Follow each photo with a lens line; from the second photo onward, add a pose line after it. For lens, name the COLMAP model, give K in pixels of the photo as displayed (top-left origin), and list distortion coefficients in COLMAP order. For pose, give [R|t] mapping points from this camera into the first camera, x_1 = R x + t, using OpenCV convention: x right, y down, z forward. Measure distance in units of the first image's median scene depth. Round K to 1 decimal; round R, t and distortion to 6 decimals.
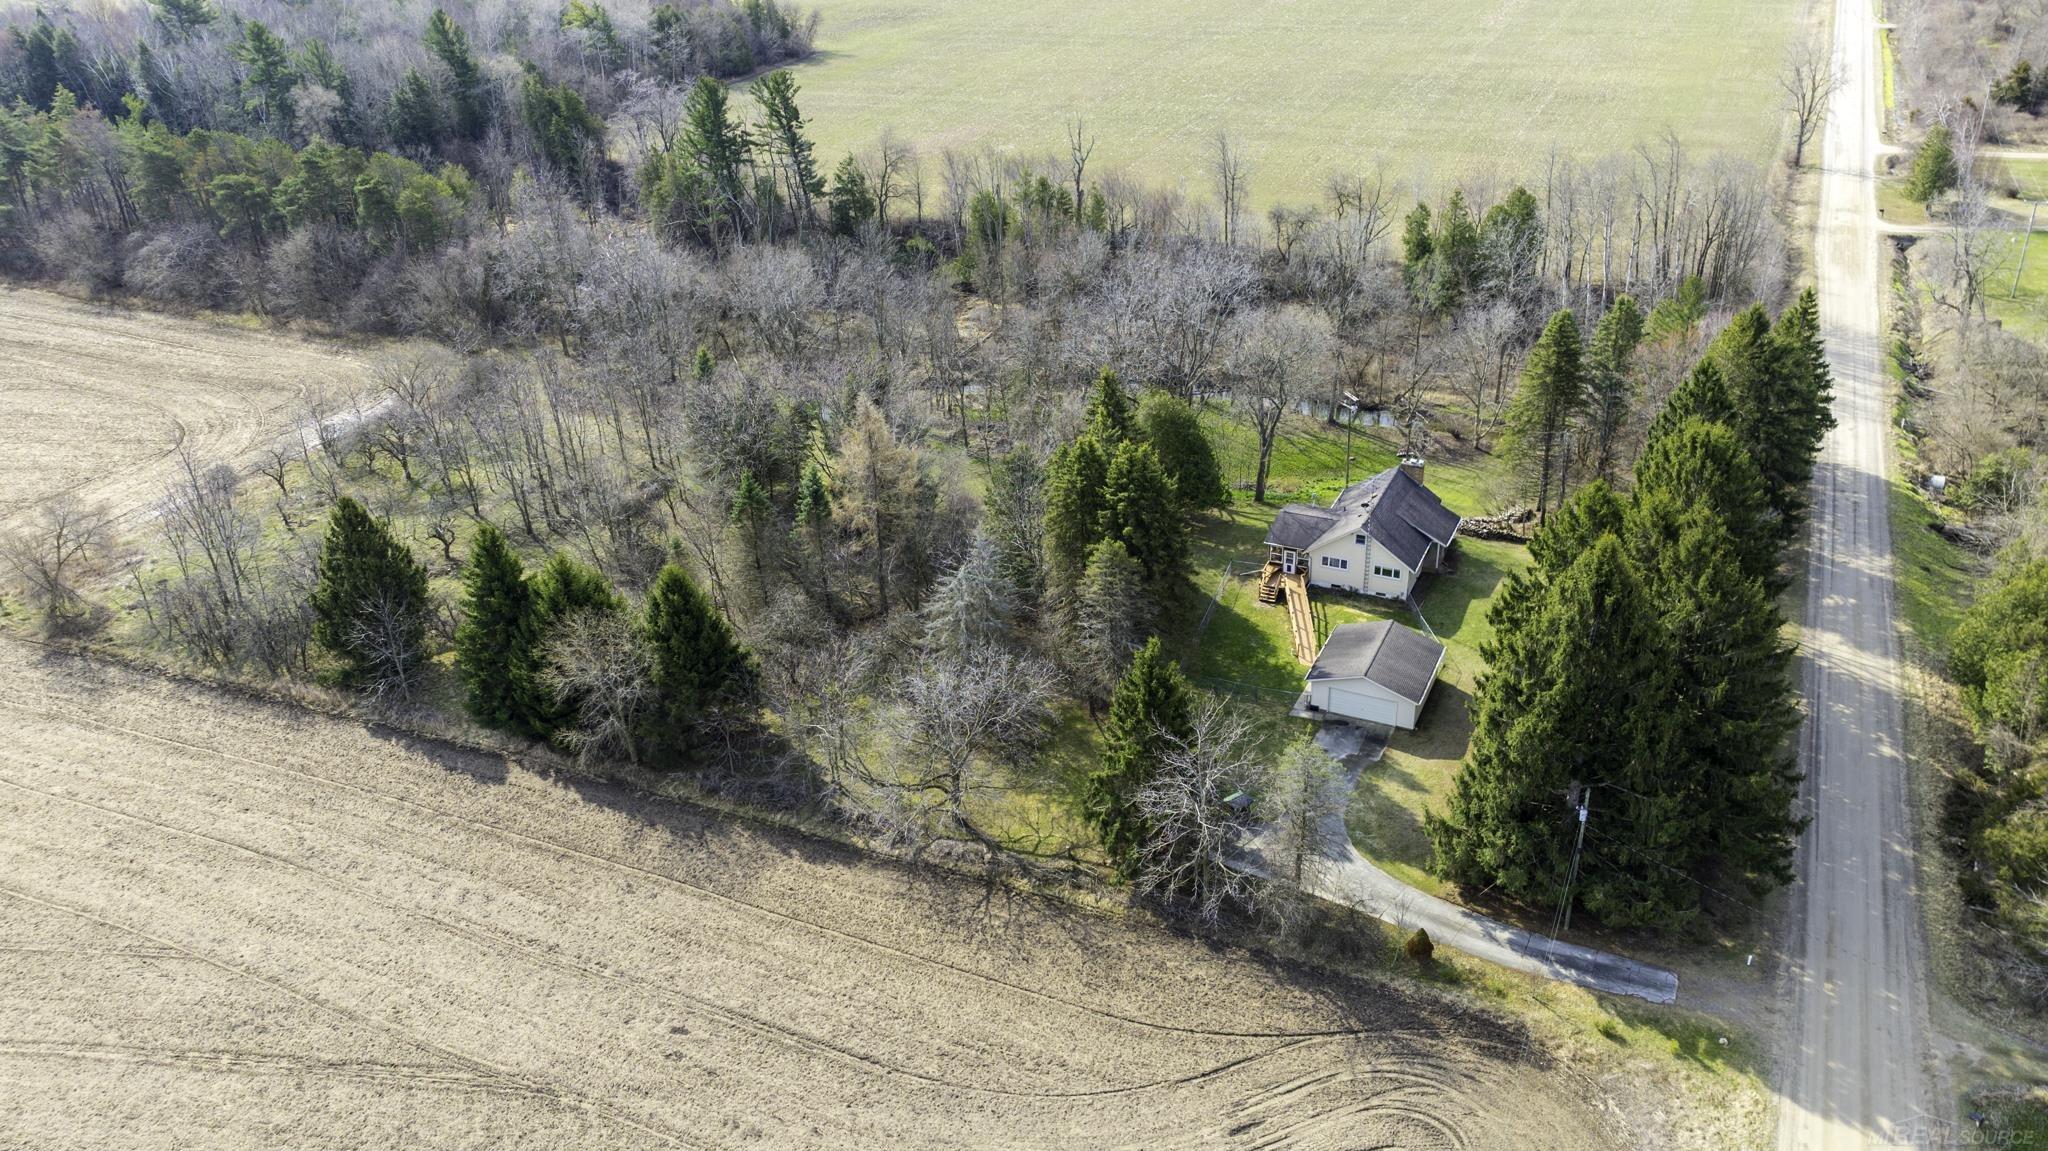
lens RADIAL K [[1524.0, 0, 1020.2], [0, 1524.0, 580.1], [0, 0, 1]] dist [-0.029180, 0.017863]
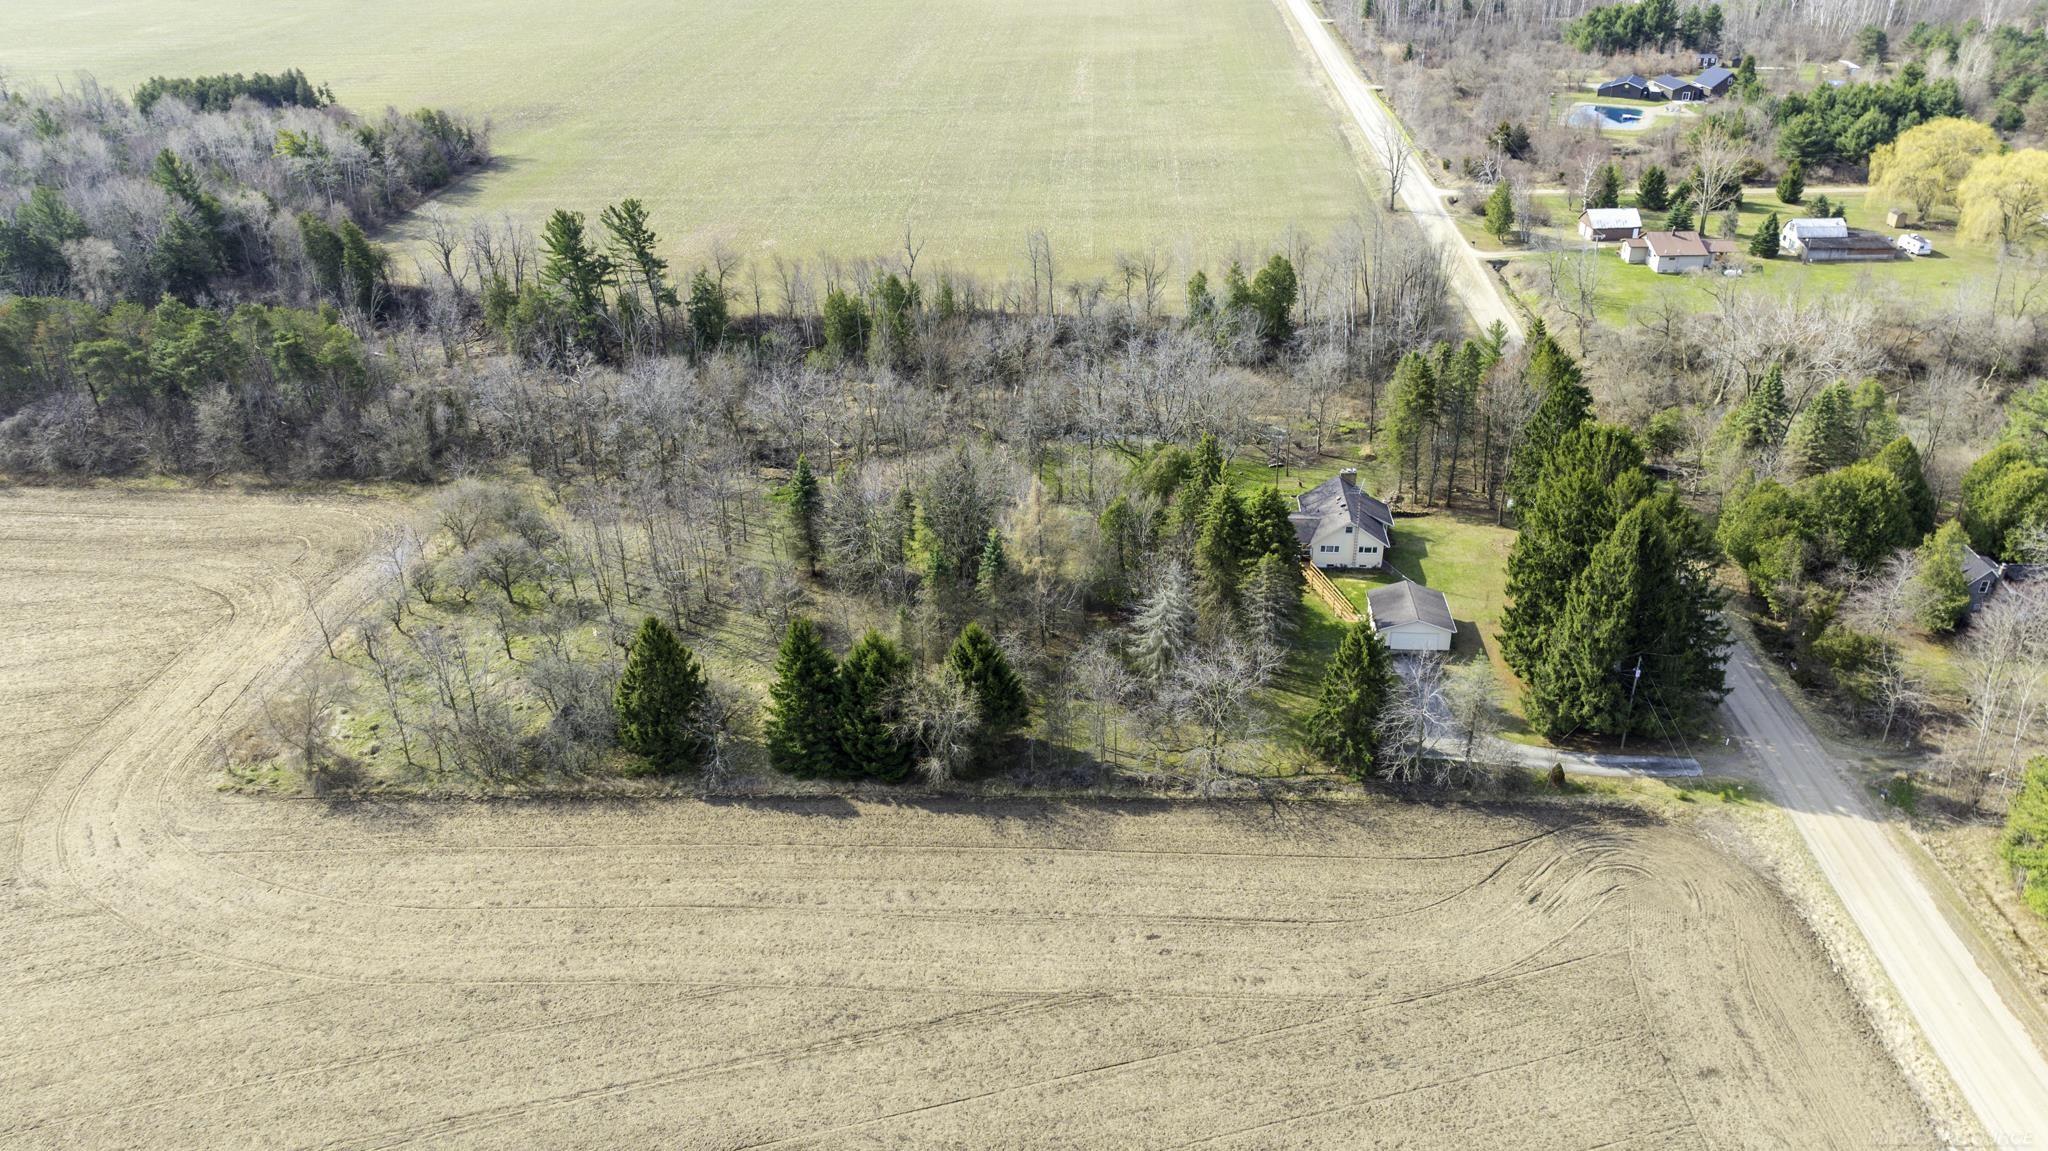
lens RADIAL K [[1458.3, 0, 1011.8], [0, 1458.3, 584.4], [0, 0, 1]] dist [-0.023296, 0.002977]
pose [[0.932005, -0.158359, 0.326021, -0.562893], [0.160389, 0.986834, 0.020828, -0.059734], [-0.325027, 0.032879, 0.945133, -0.194302]]
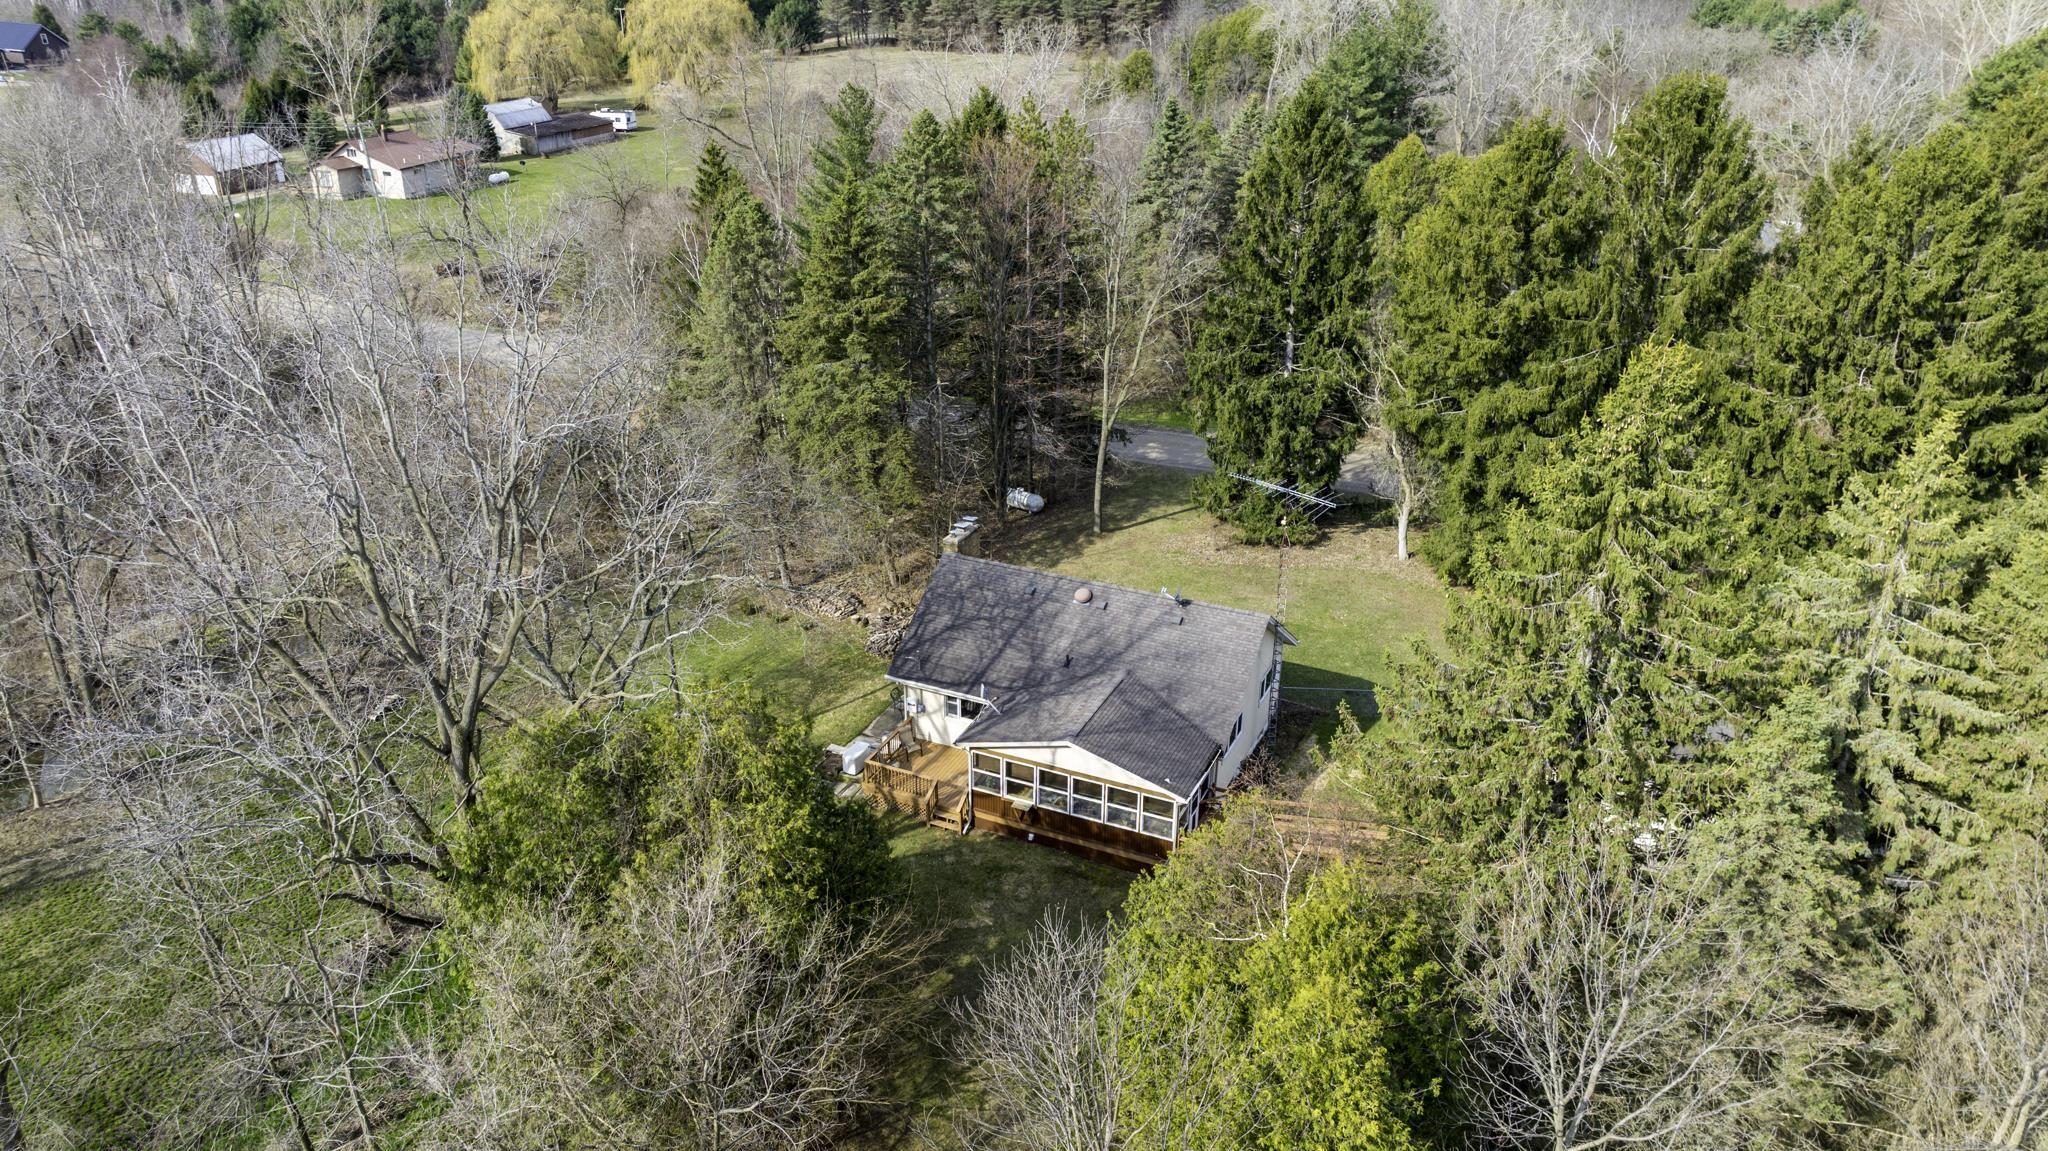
lens RADIAL K [[1458.3, 0, 1023.8], [0, 1458.3, 575.8], [0, 0, 1]] dist [-0.023296, 0.002977]
pose [[-0.012565, -0.380403, 0.924736, -0.174744], [0.475189, 0.811434, 0.340251, -0.237339], [-0.879794, 0.443699, 0.170568, 1.055865]]
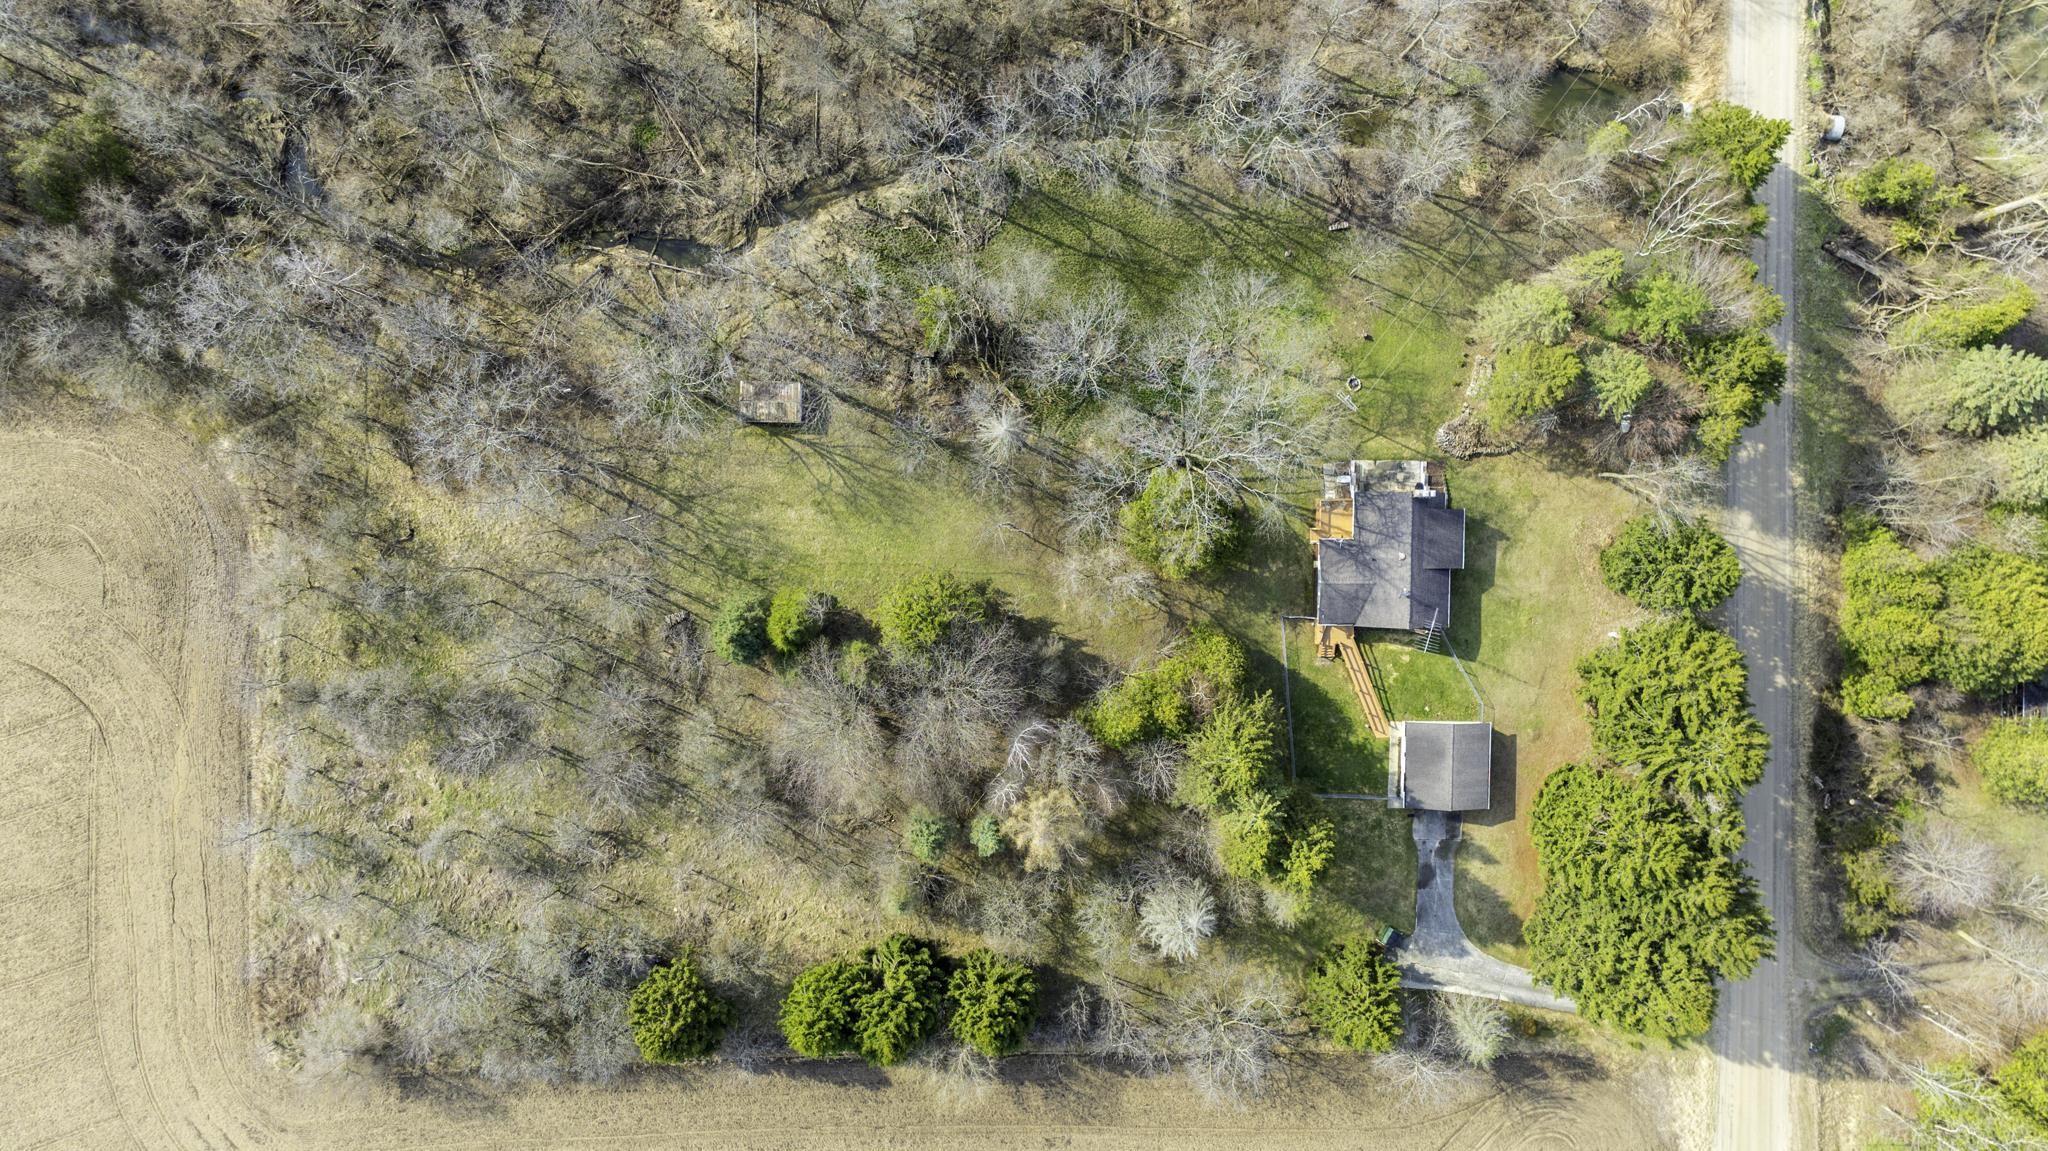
lens RADIAL K [[1458.3, 0, 1024.5], [0, 1458.3, 577.0], [0, 0, 1]] dist [-0.023296, 0.002977]
pose [[0.903969, -0.426993, 0.022760, -0.056319], [0.176160, 0.420385, 0.890081, -1.185782], [-0.389626, -0.800596, 0.455234, 0.684115]]
